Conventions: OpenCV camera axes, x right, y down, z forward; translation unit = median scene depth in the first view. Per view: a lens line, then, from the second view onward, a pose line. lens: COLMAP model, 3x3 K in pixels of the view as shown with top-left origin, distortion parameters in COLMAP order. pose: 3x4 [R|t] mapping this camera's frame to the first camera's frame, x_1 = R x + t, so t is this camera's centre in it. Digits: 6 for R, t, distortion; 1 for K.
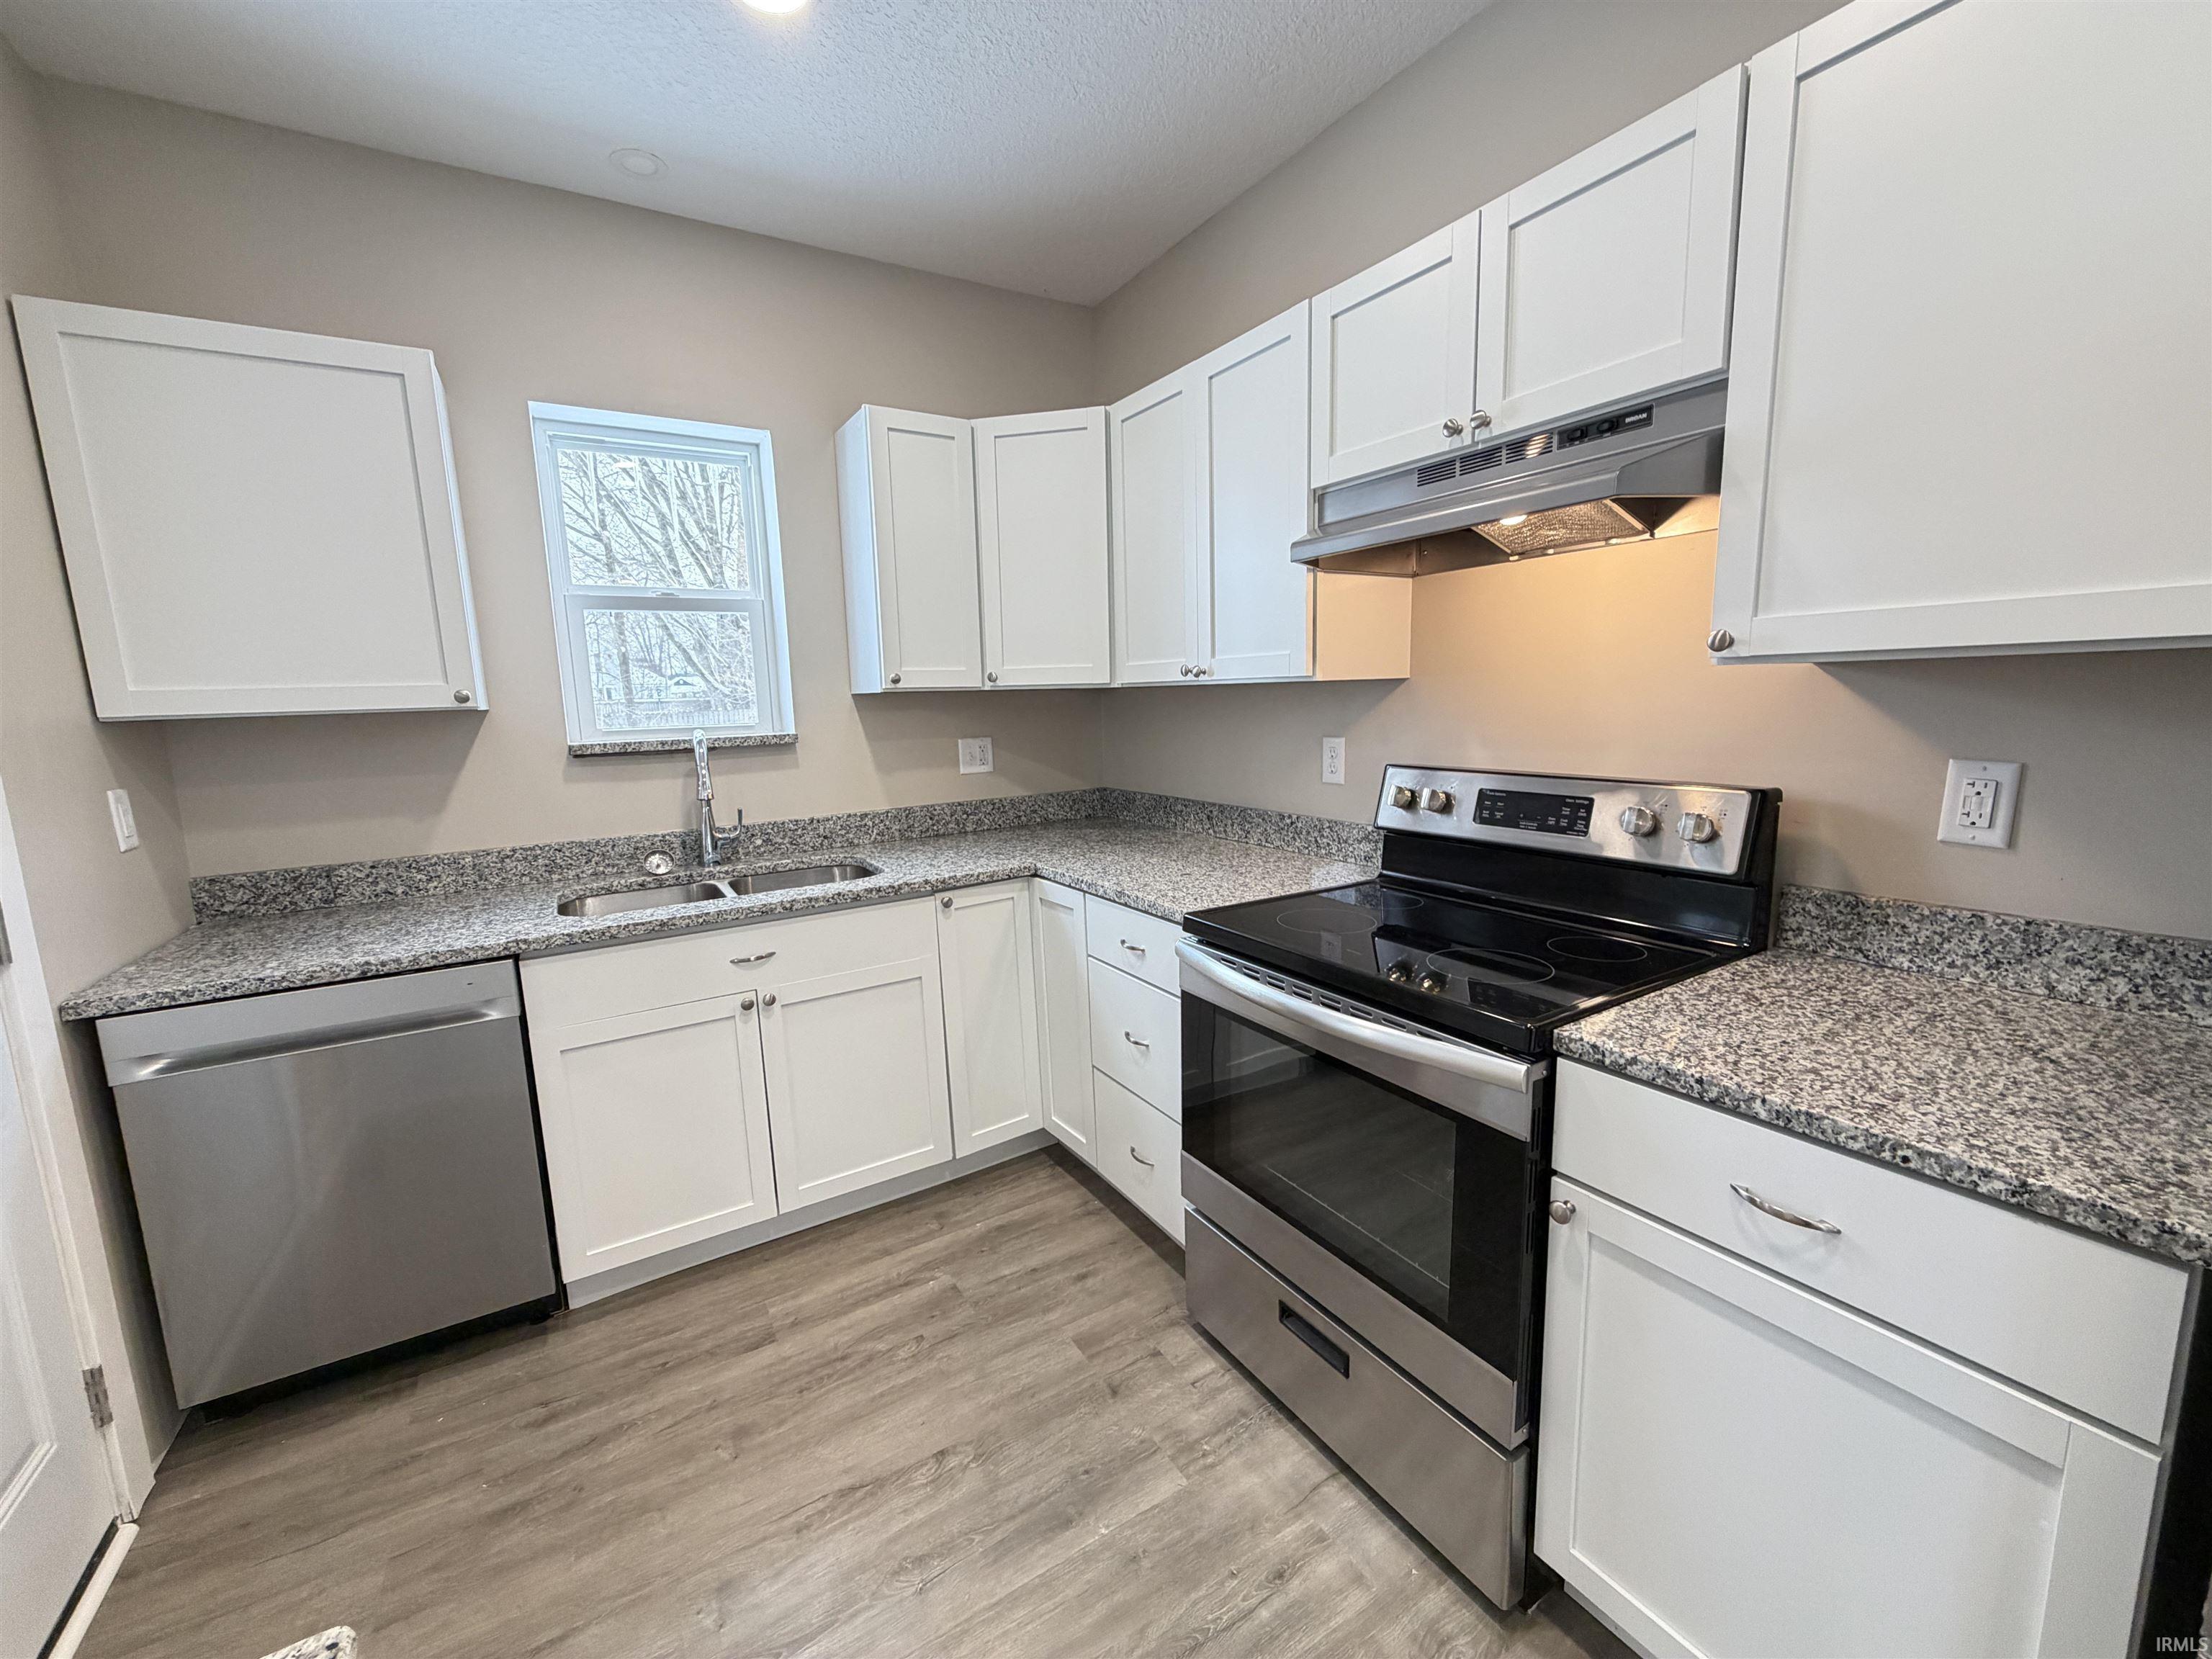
lens RADIAL K [[881.4, 0, 1099.2], [0, 881.4, 831.7], [0, 0, 1]] dist [0.000627, -0.000119]
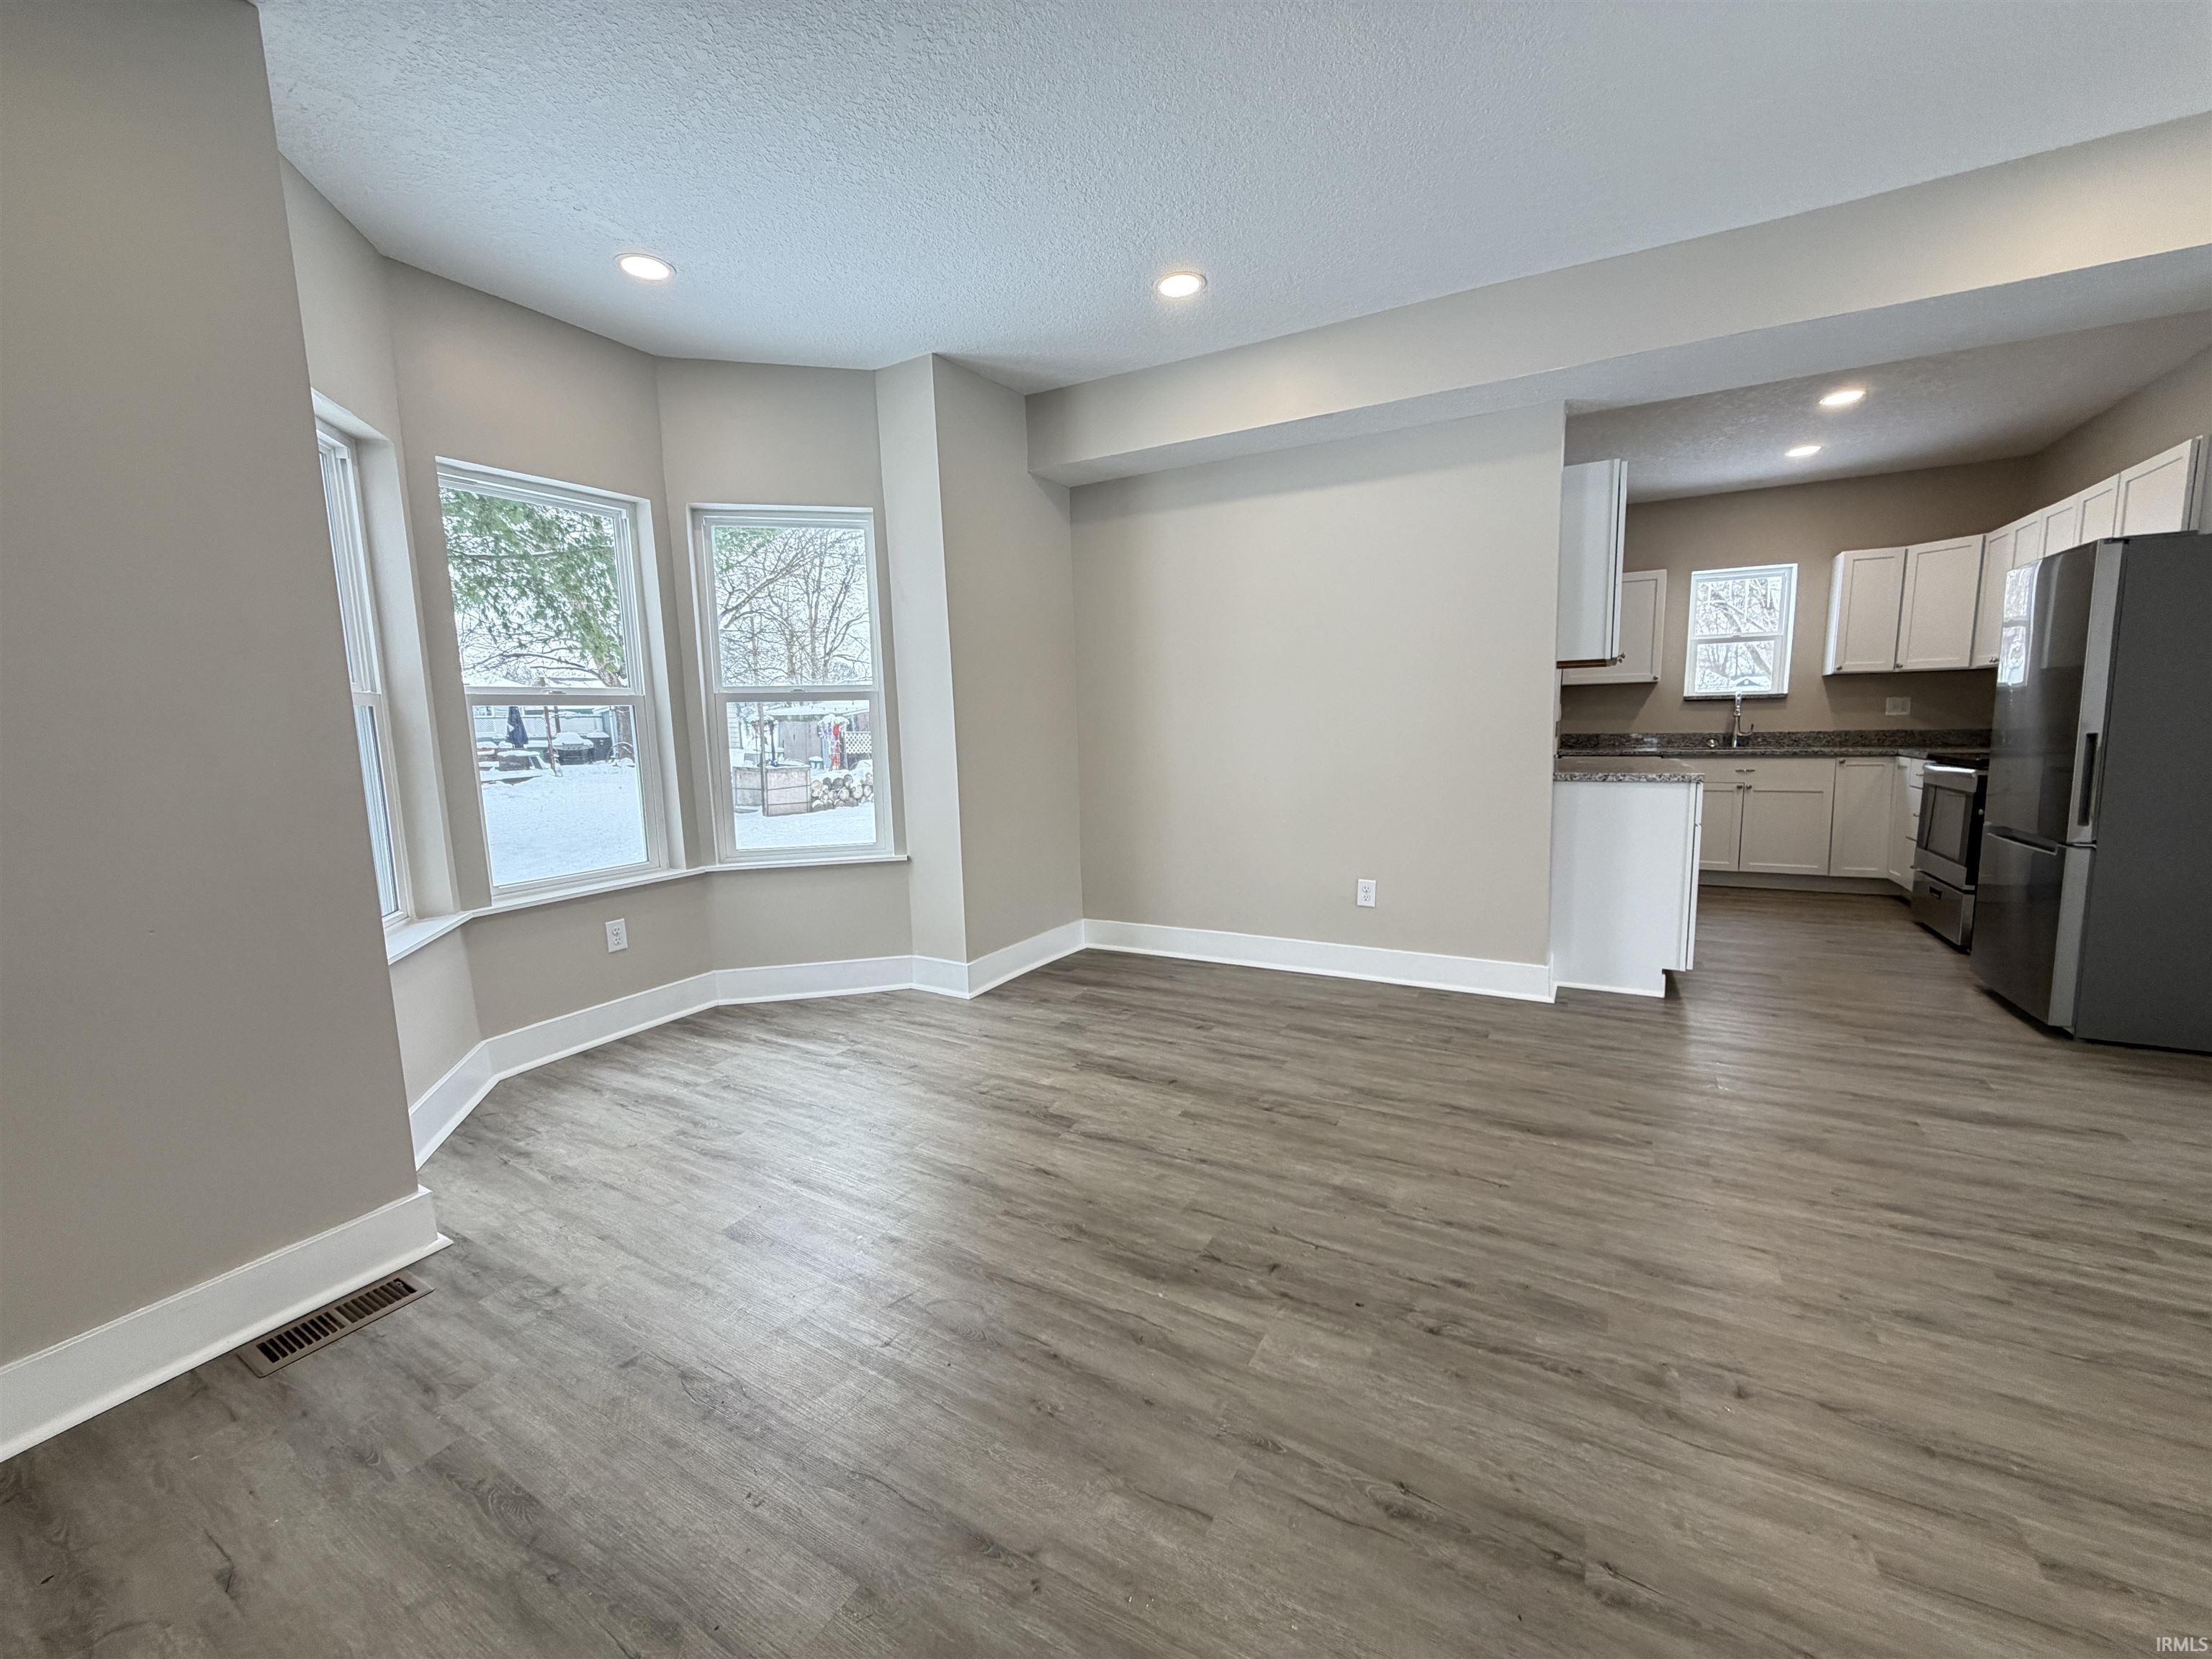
lens RADIAL K [[881.4, 0, 1099.2], [0, 881.4, 831.7], [0, 0, 1]] dist [0.000627, -0.000119]
pose [[0.485600, 0.128071, -0.864749, 1.064086], [-0.130651, 0.988732, 0.073066, 0.404992], [0.864363, 0.077500, 0.496861, -2.158498]]
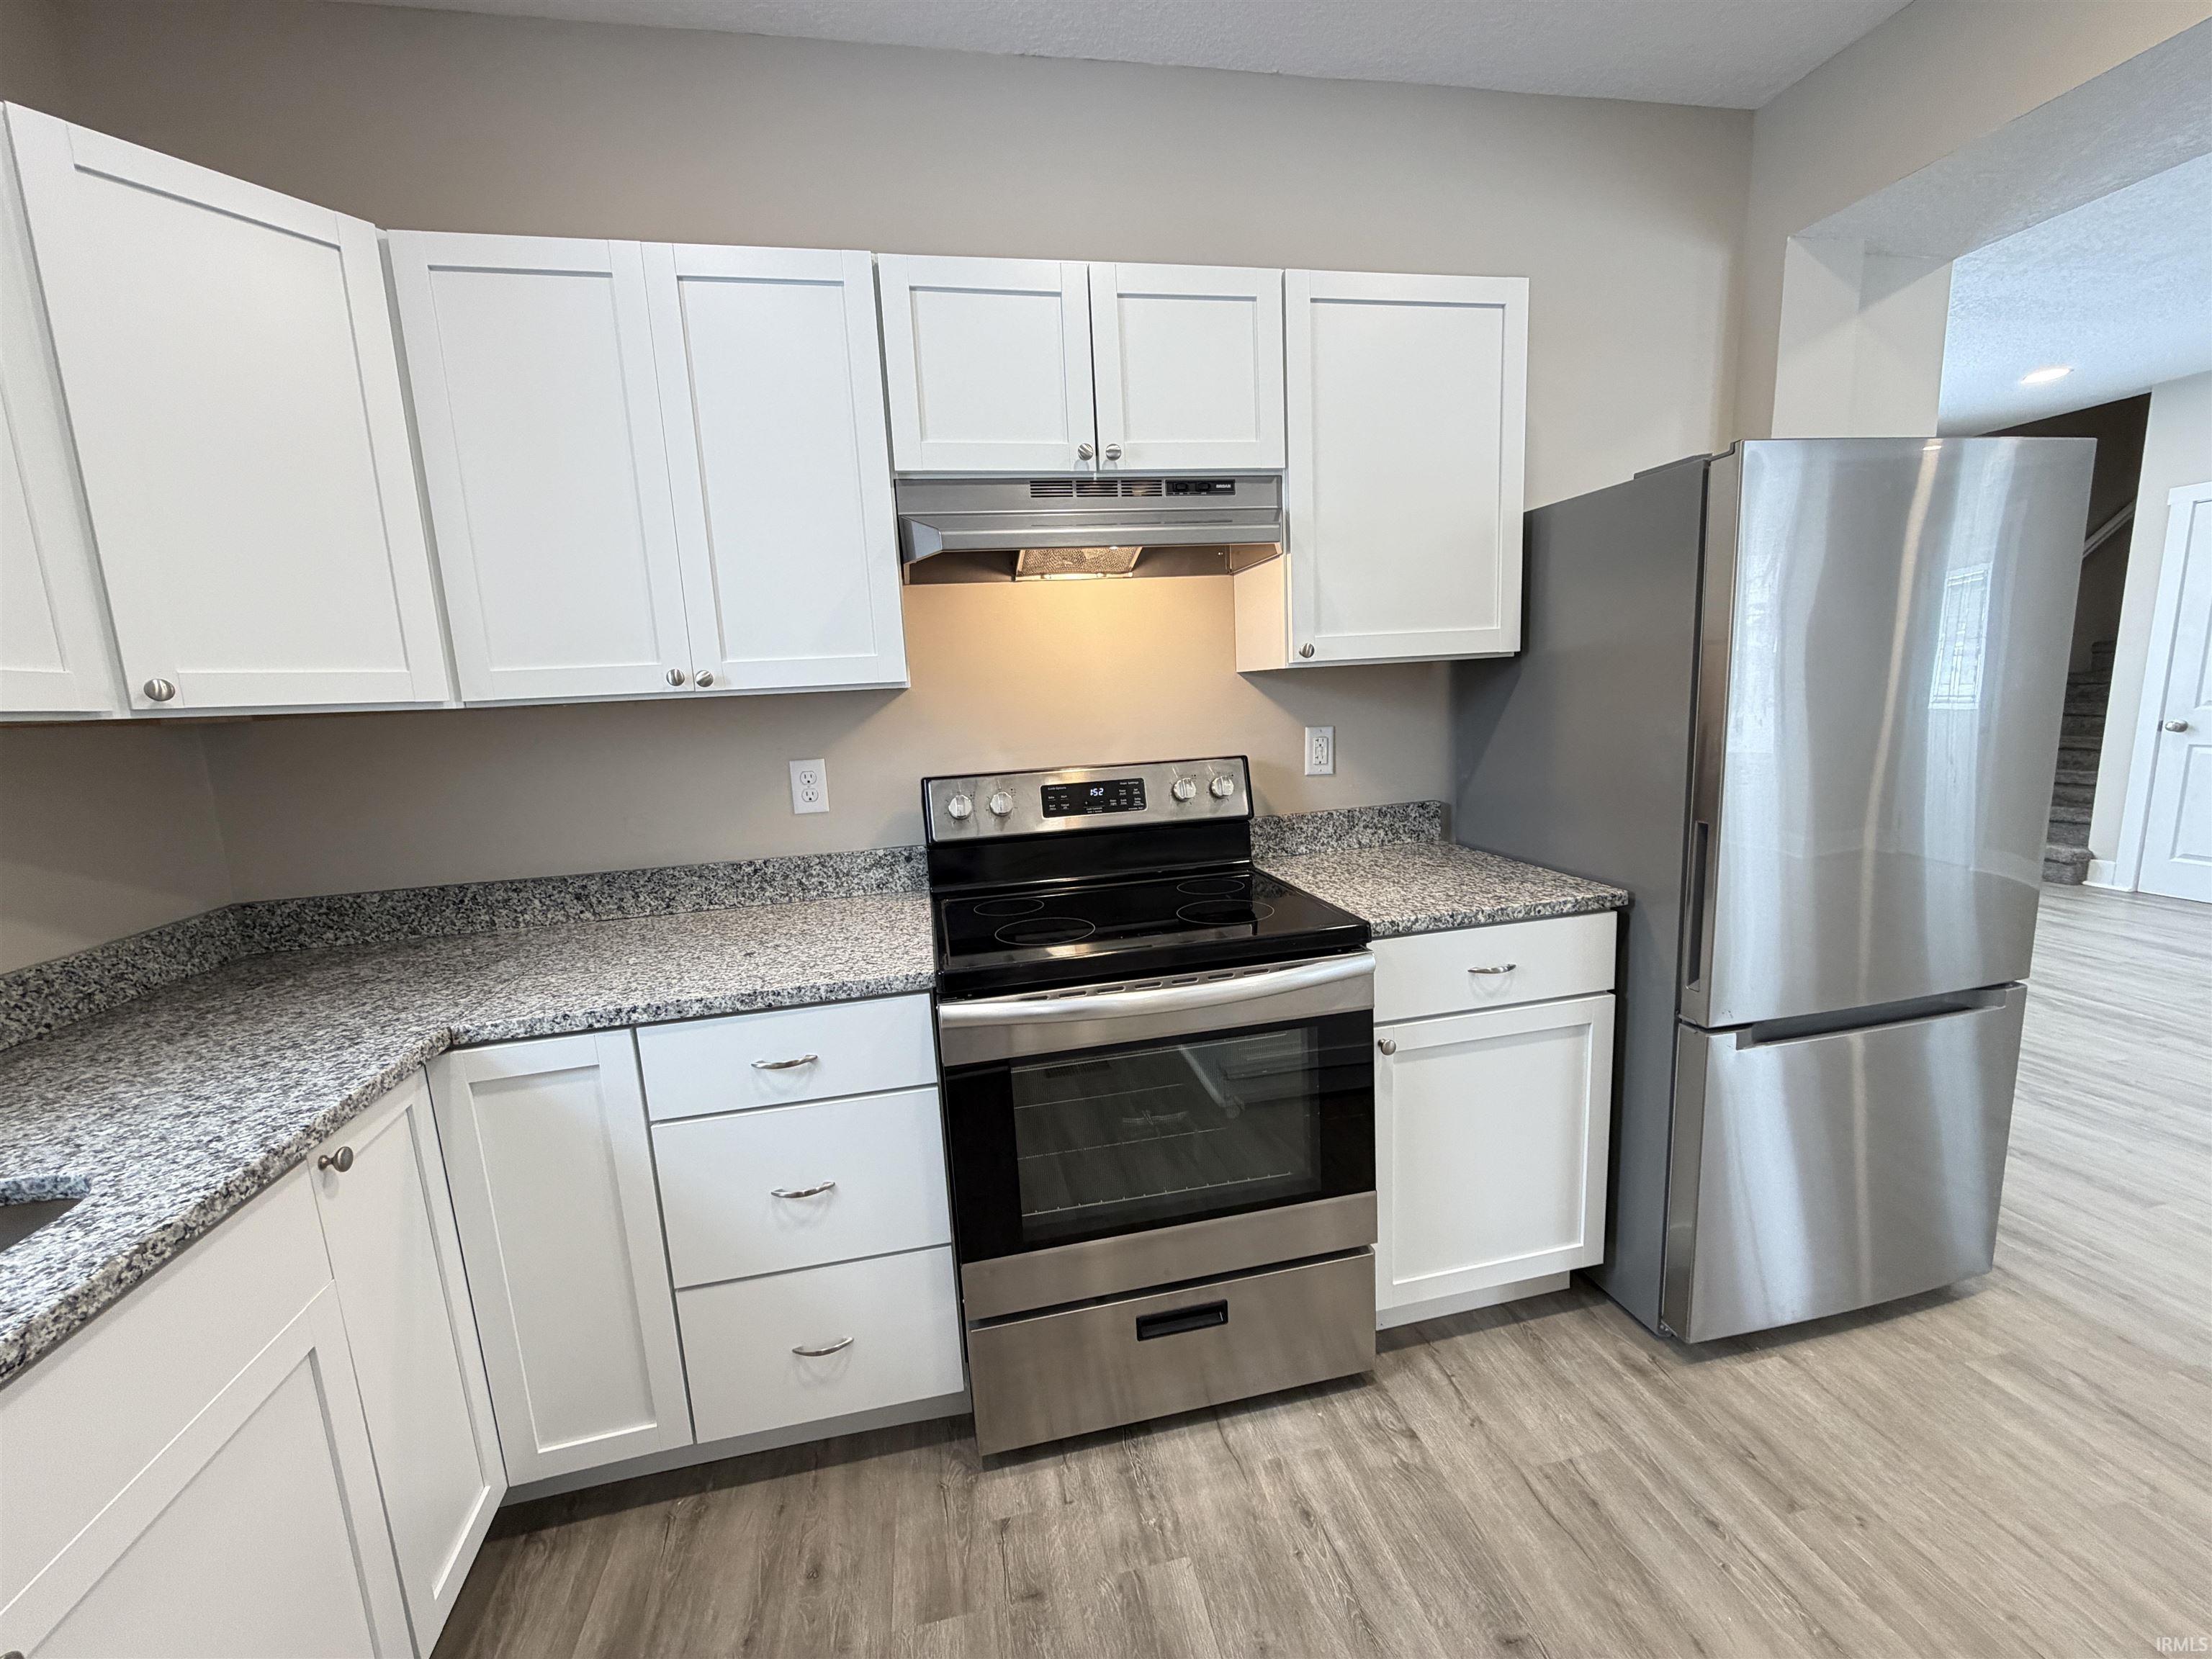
lens RADIAL K [[881.4, 0, 1099.2], [0, 881.4, 831.7], [0, 0, 1]] dist [0.000627, -0.000119]
pose [[0.336379, -0.138158, 0.931537, -0.508800], [0.188238, 0.979082, 0.077237, -0.057542], [-0.922722, 0.149370, 0.355349, 0.496927]]
